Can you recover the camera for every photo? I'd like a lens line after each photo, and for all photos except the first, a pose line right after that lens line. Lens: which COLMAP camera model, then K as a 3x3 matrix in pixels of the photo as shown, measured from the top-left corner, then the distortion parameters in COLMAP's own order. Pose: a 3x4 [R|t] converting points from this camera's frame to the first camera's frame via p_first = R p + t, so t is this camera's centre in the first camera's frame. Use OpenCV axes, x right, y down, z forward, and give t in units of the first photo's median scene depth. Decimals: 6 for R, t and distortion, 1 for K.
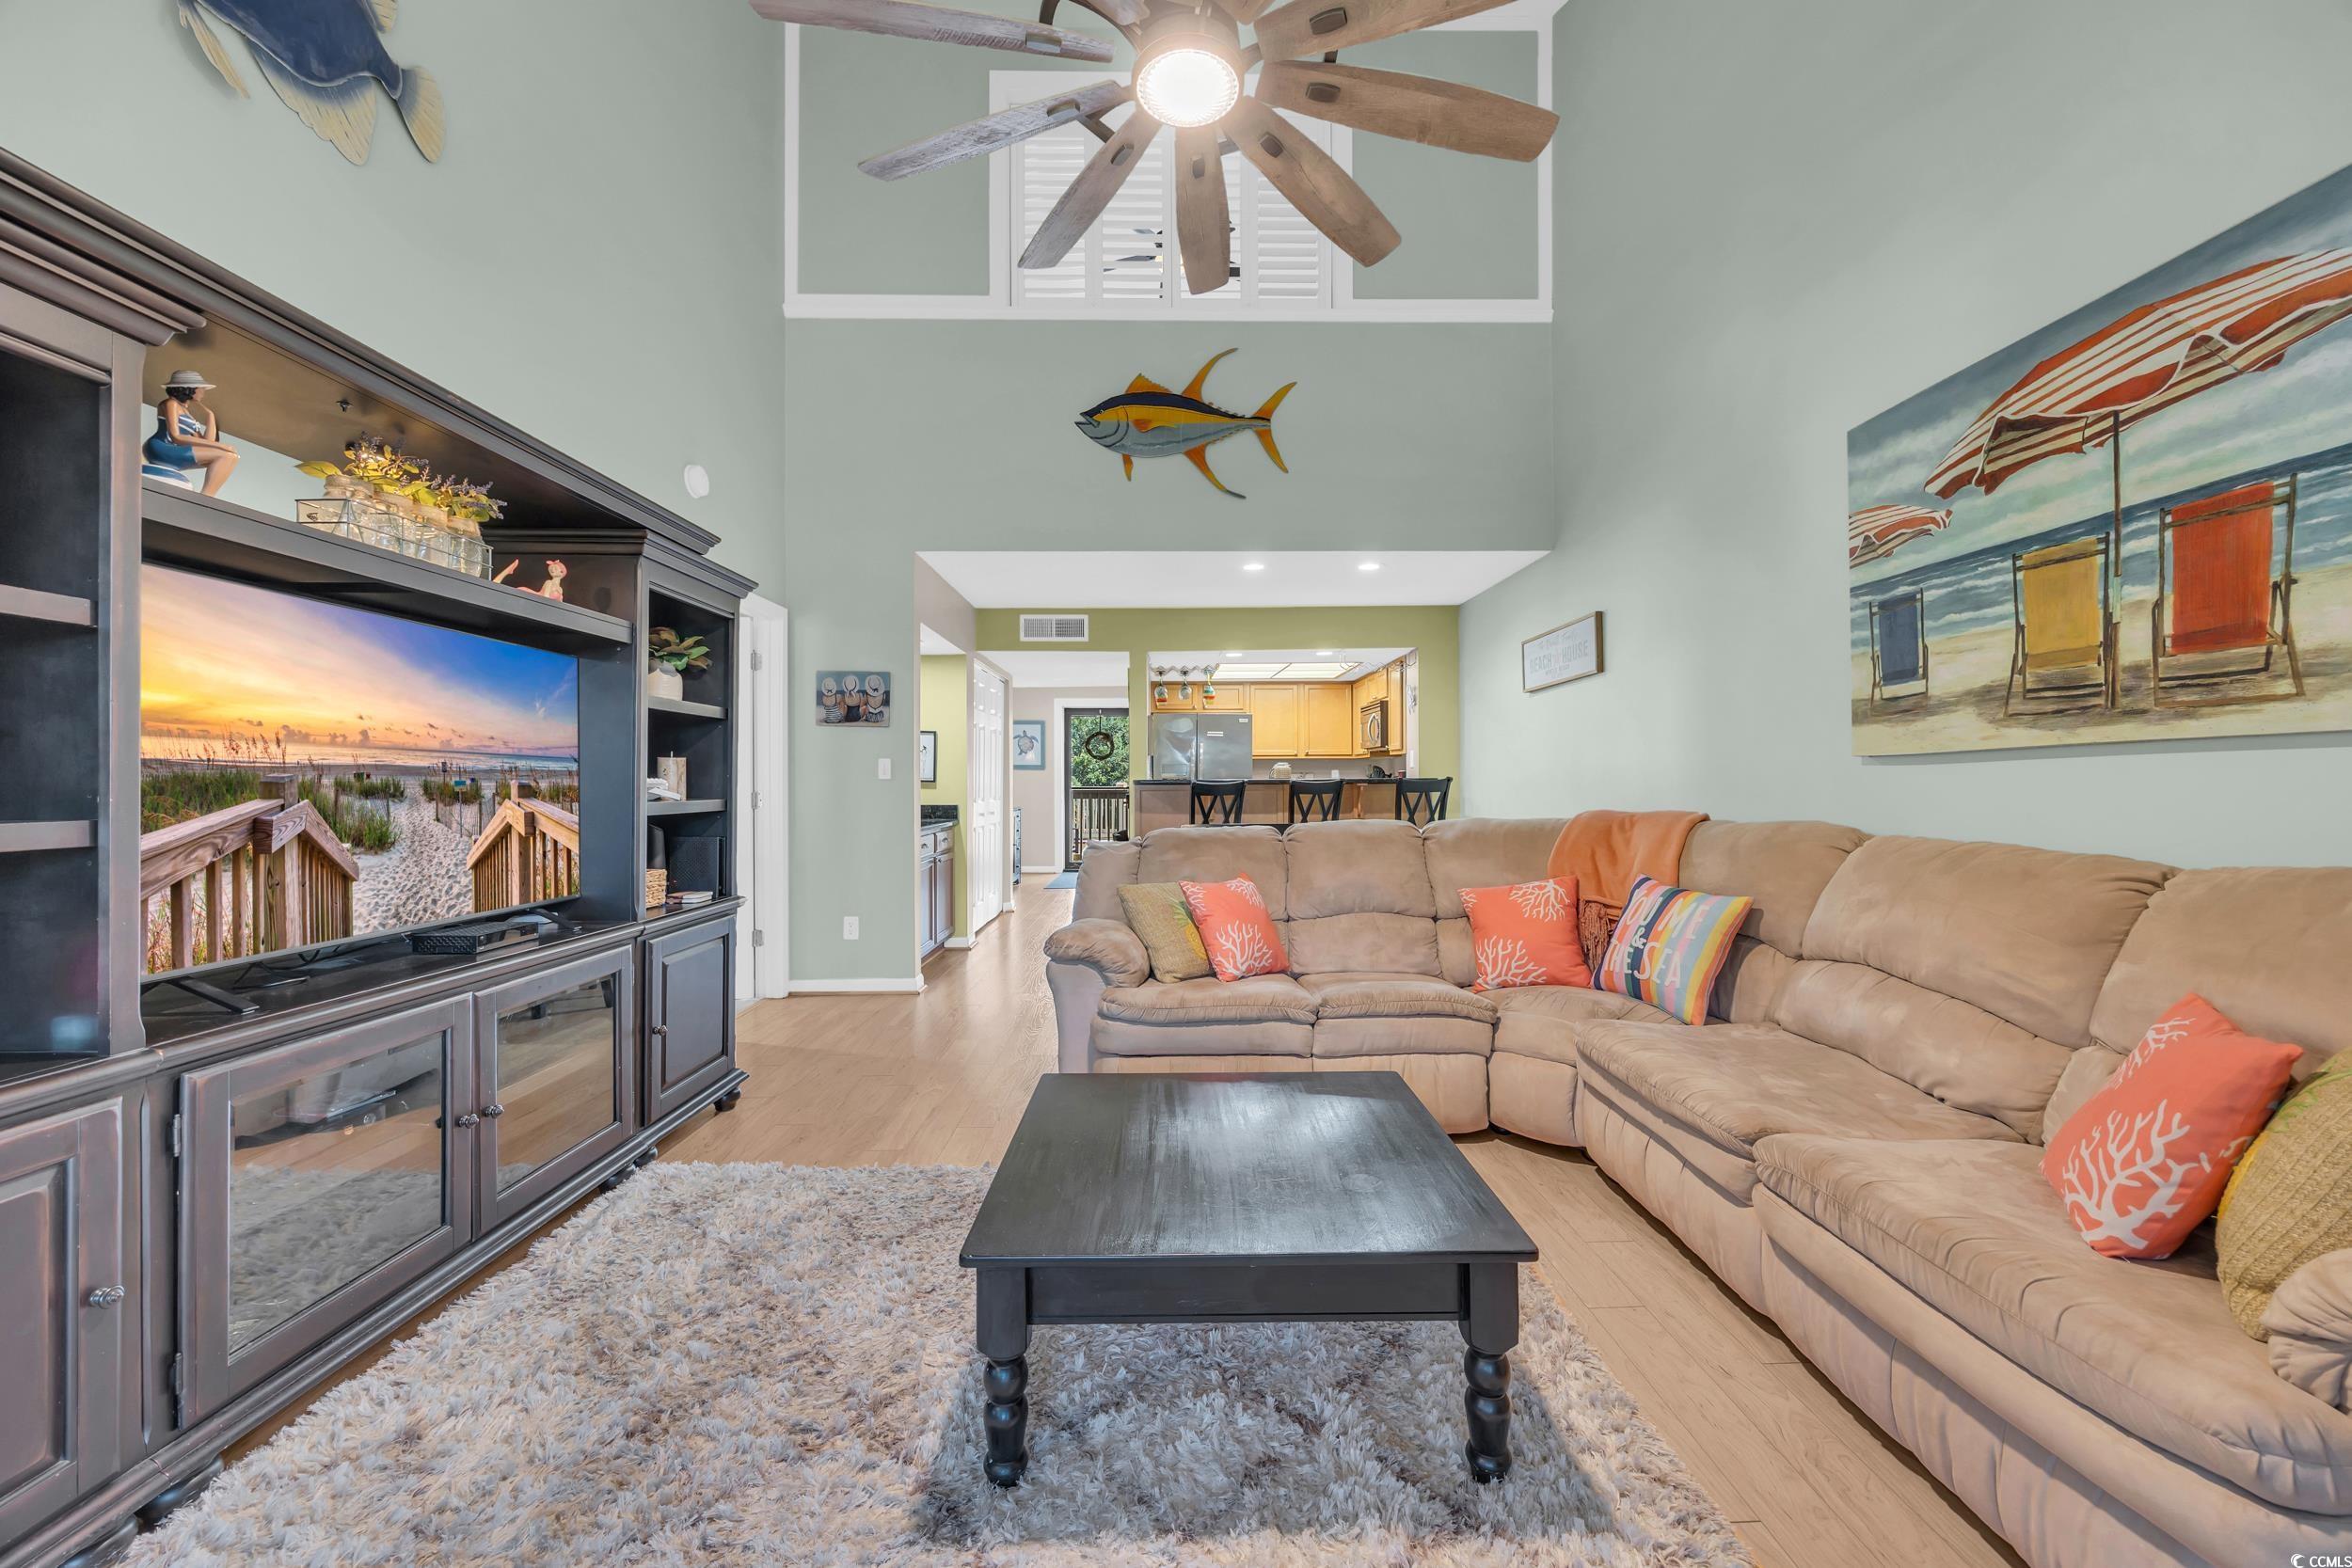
lens RADIAL K [[904.4, 0, 1191.0], [0, 904.4, 777.1], [0, 0, 1]] dist [-0.000359, -0.000482]
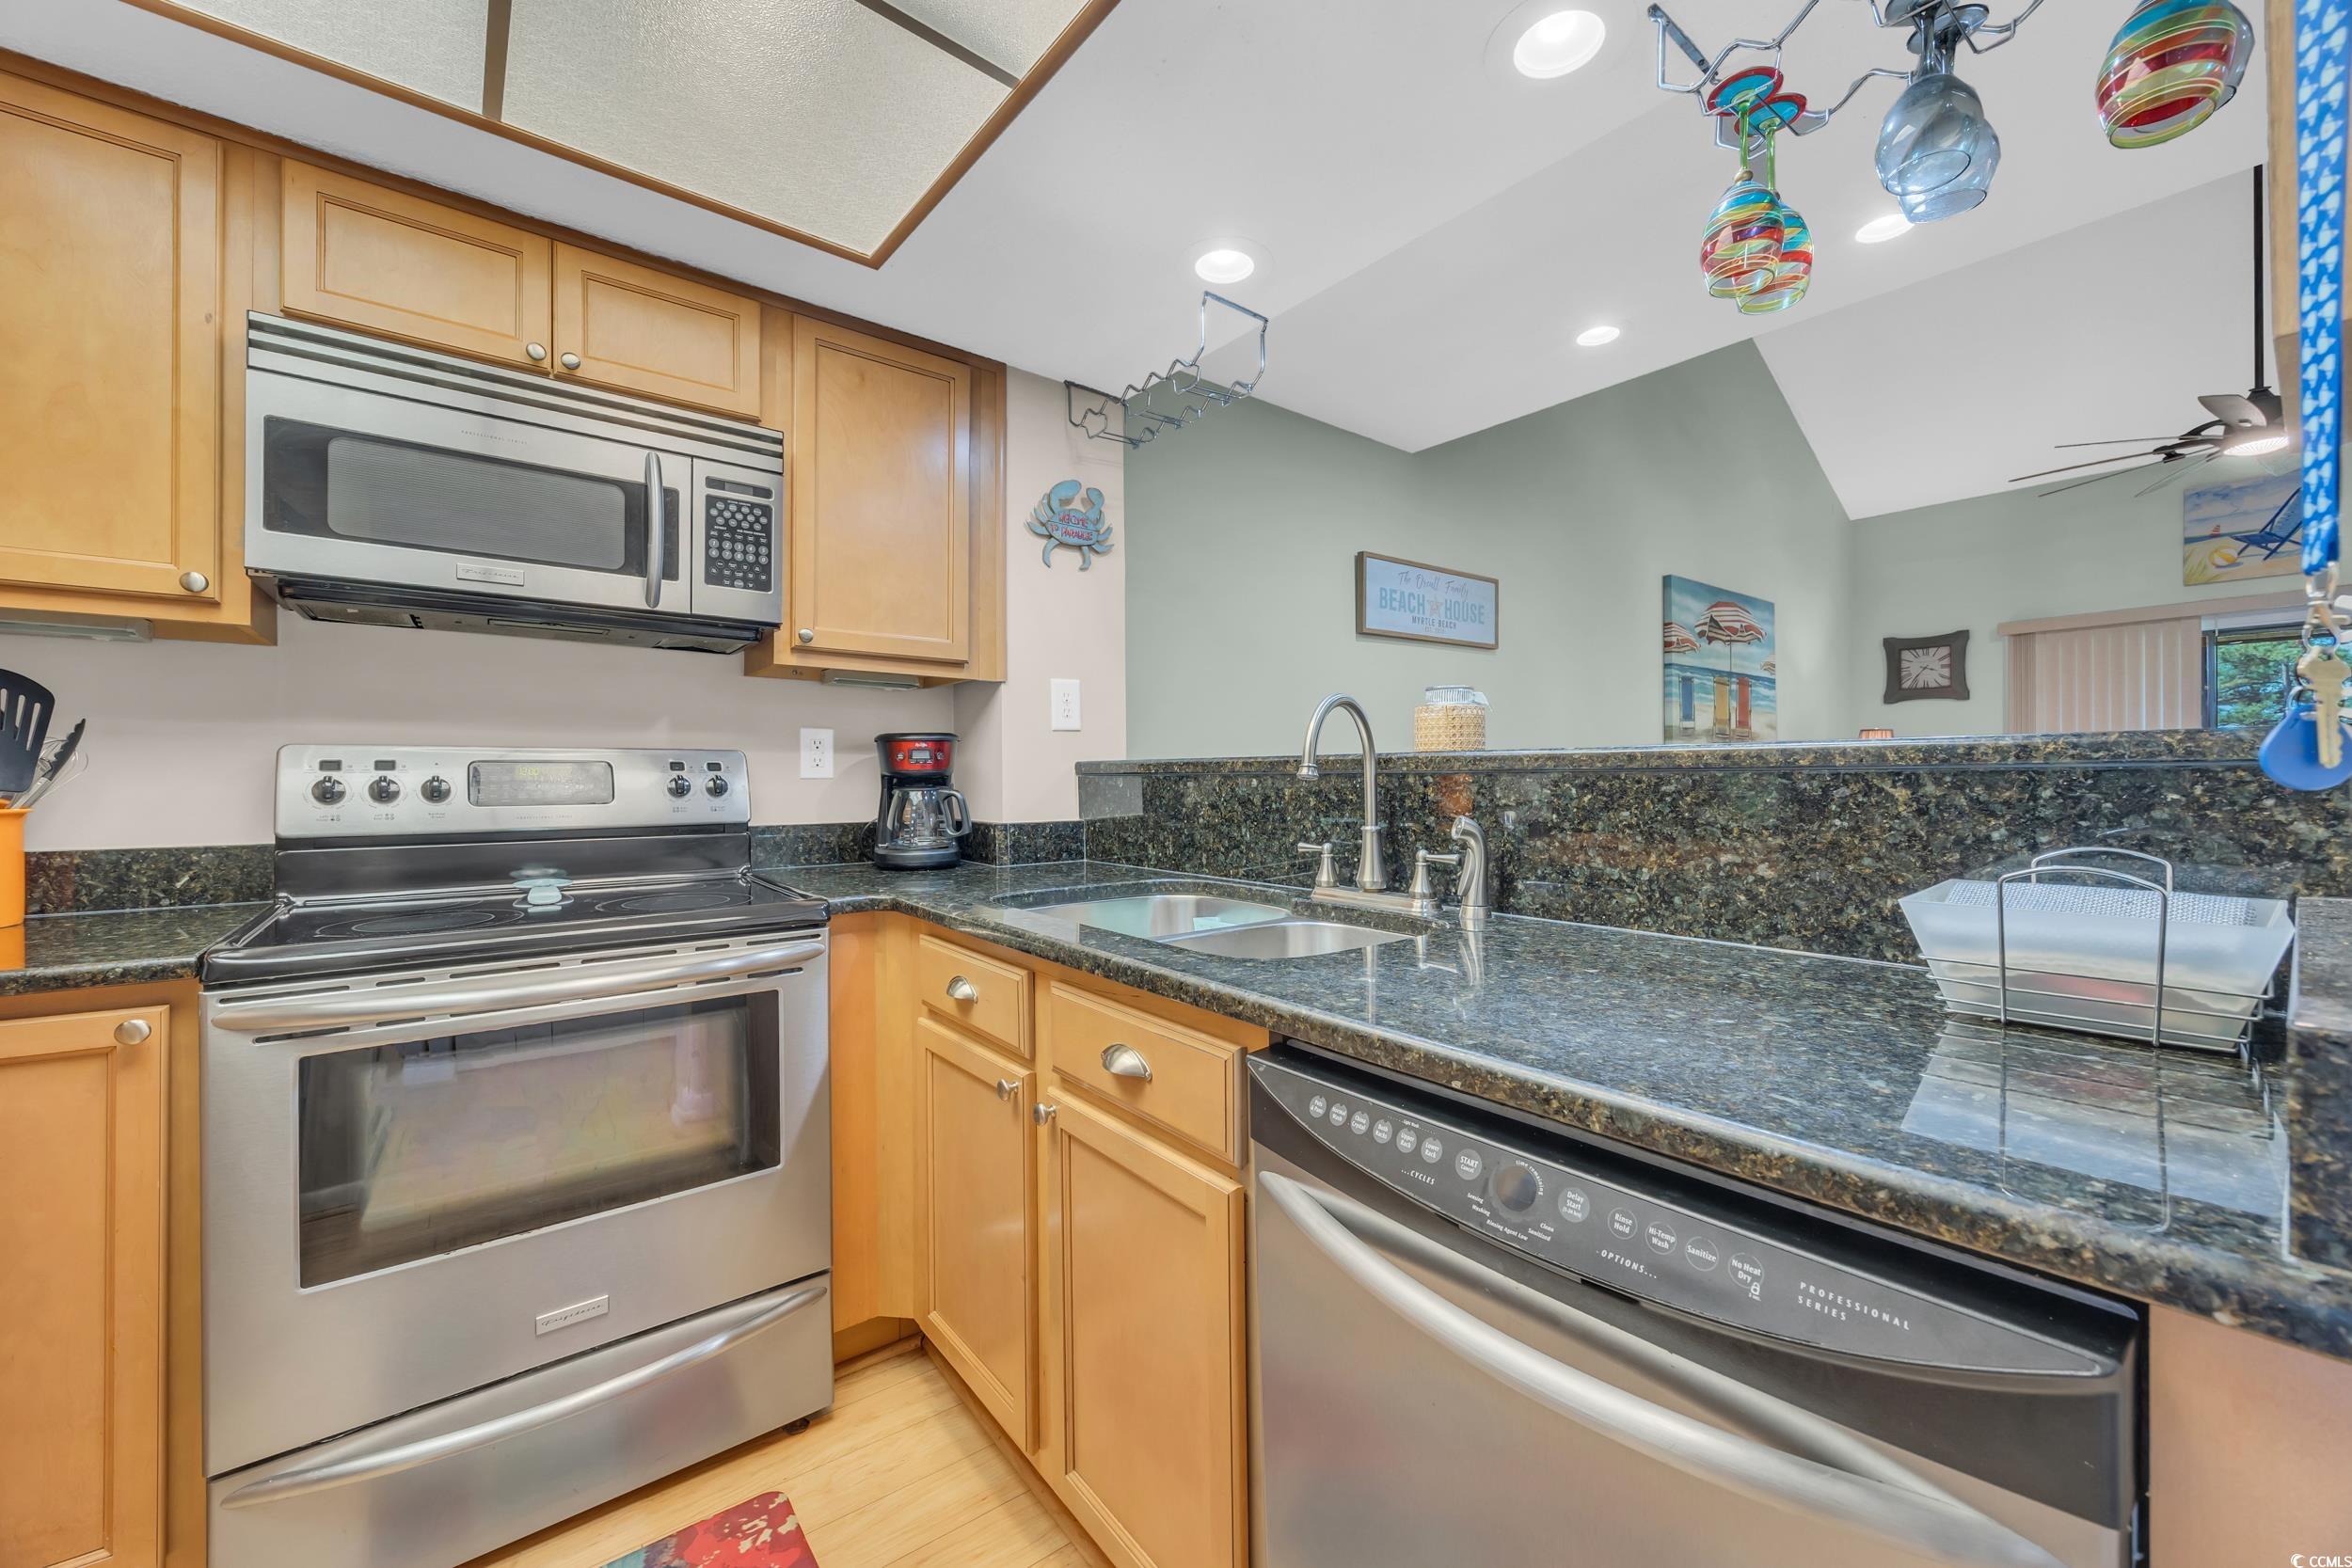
lens RADIAL K [[906.0, 0, 1182.1], [0, 906.0, 780.0], [0, 0, 1]] dist [-0.000401, -0.000414]
pose [[-0.597032, 0.003313, 0.802210, -0.143351], [0.002503, 0.999994, -0.002266, 0.026576], [-0.802213, 0.000655, -0.597037, 3.200530]]
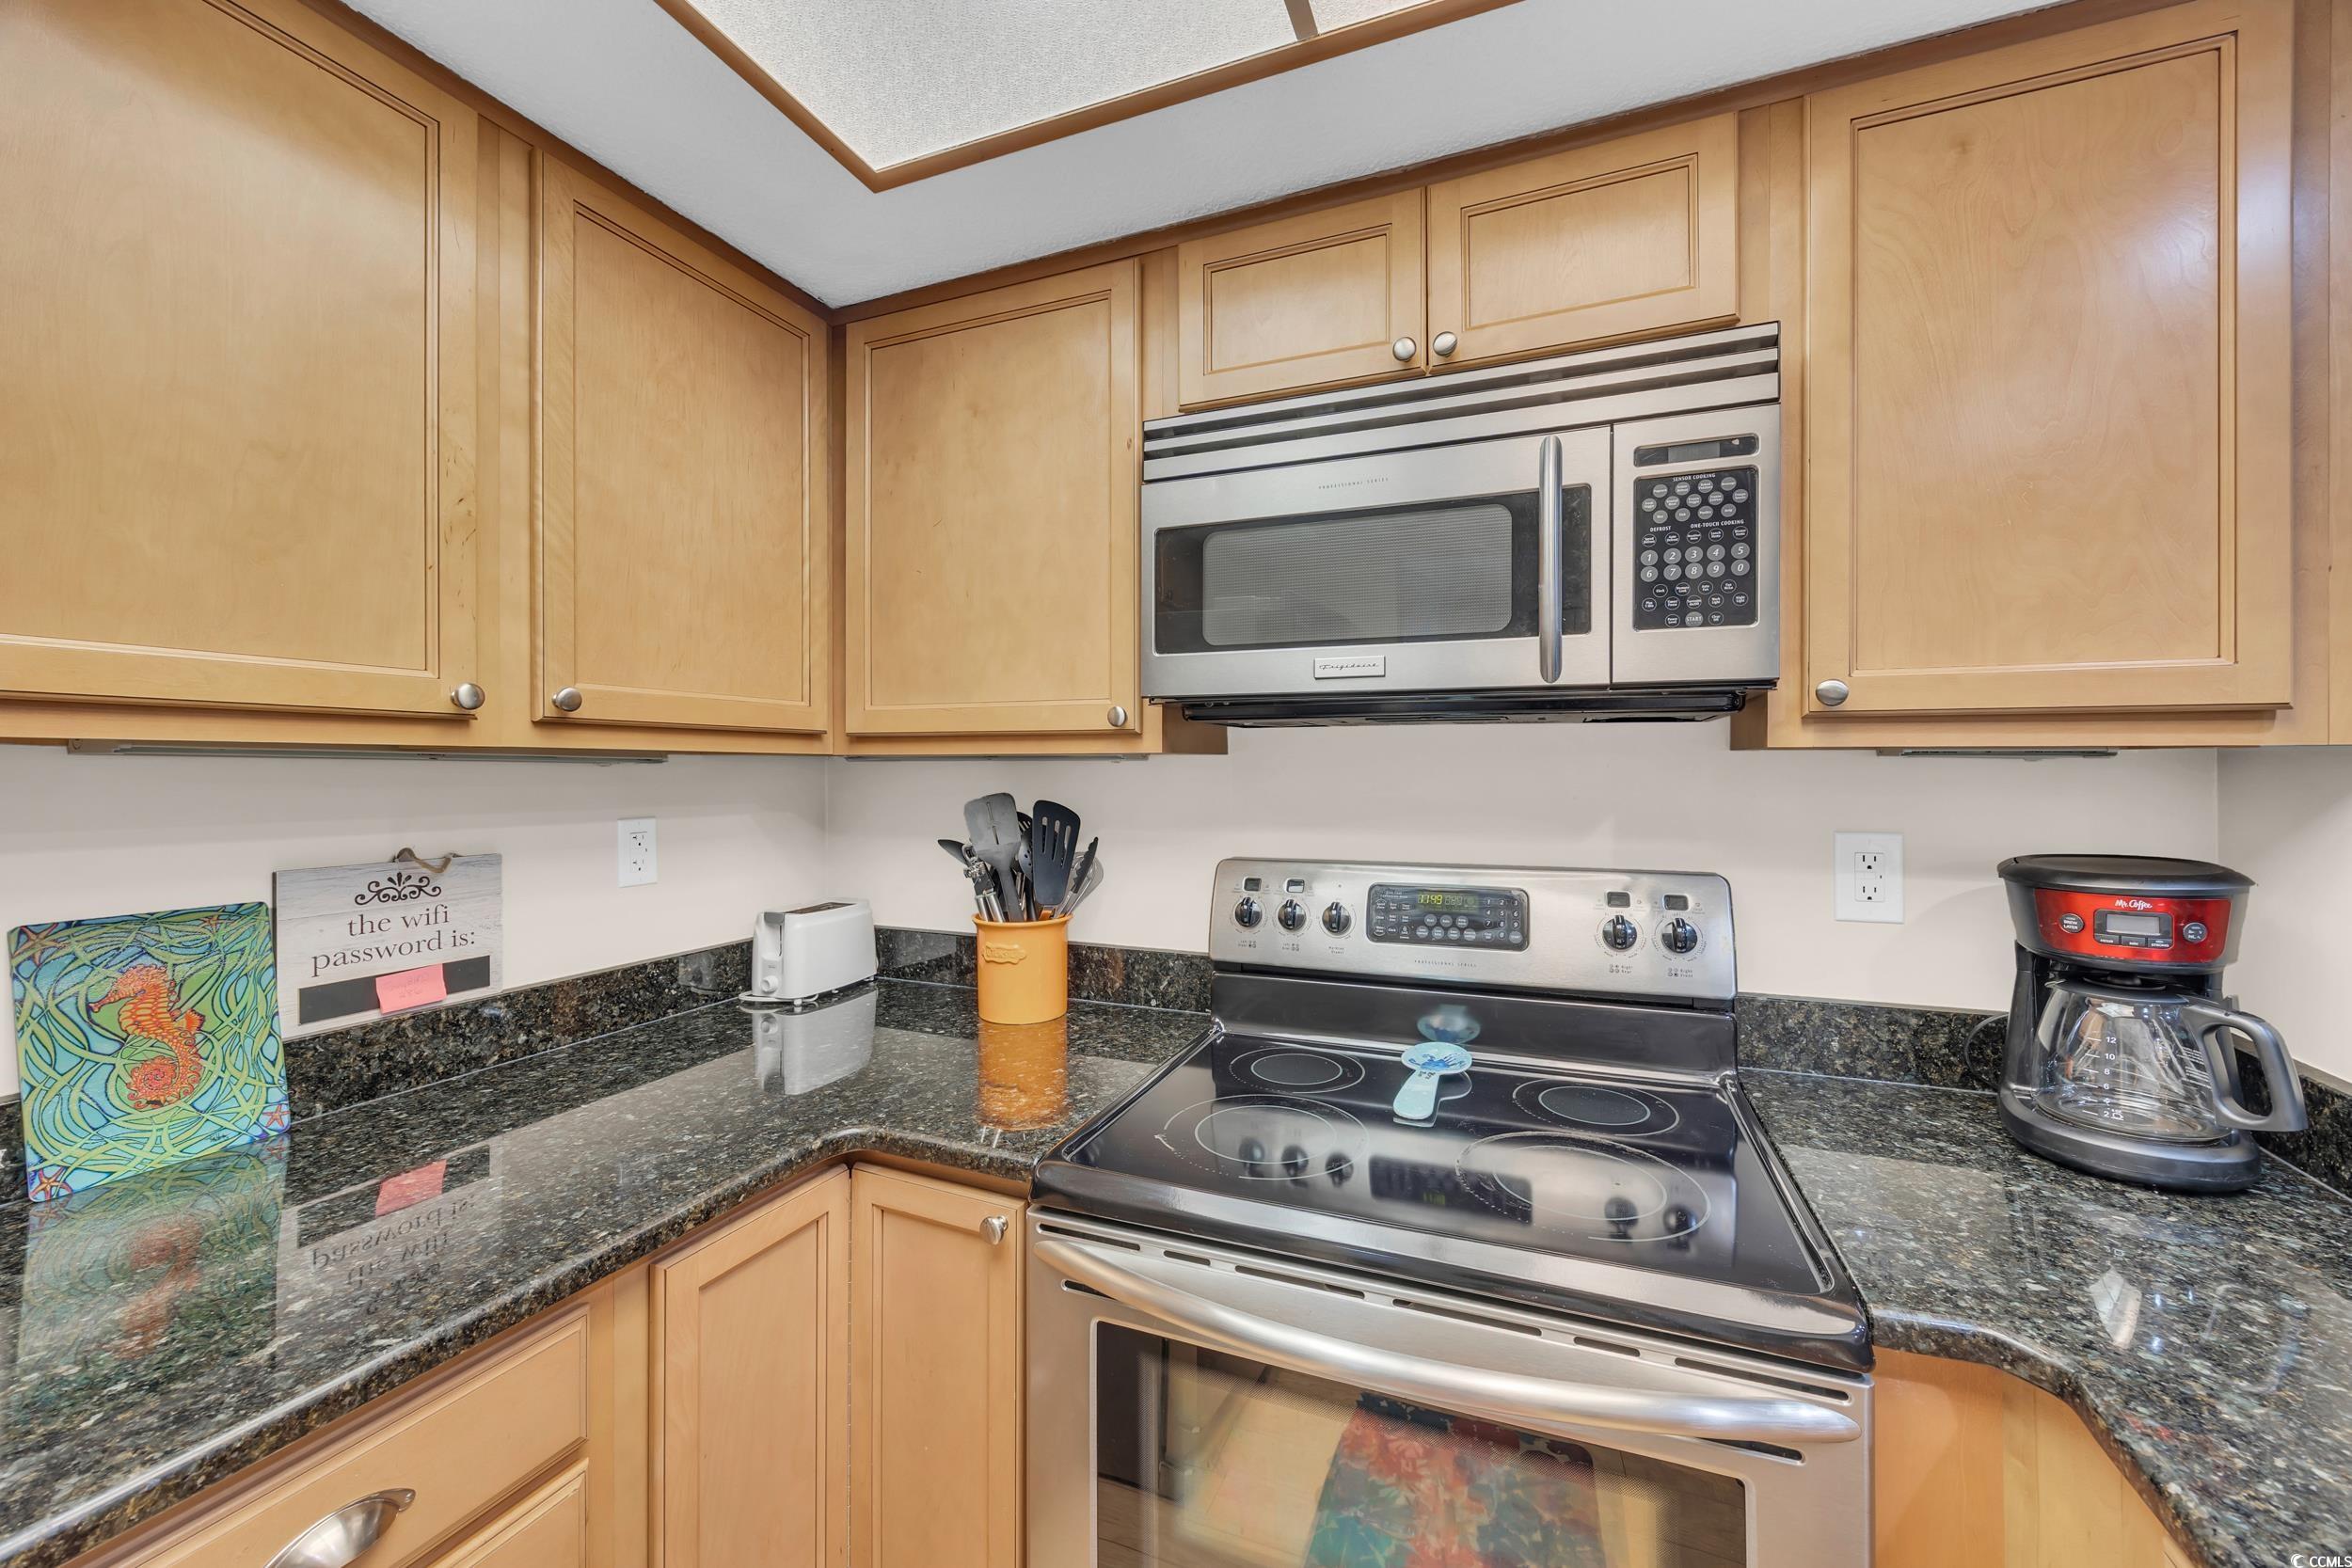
lens RADIAL K [[901.4, 0, 1186.5], [0, 901.4, 765.9], [0, 0, 1]] dist [-0.000901, -0.000334]
pose [[0.405953, 0.006137, 0.913873, 0.176557], [-0.000020, 0.999978, -0.006706, -0.062073], [-0.913894, 0.002704, 0.405944, 3.098520]]
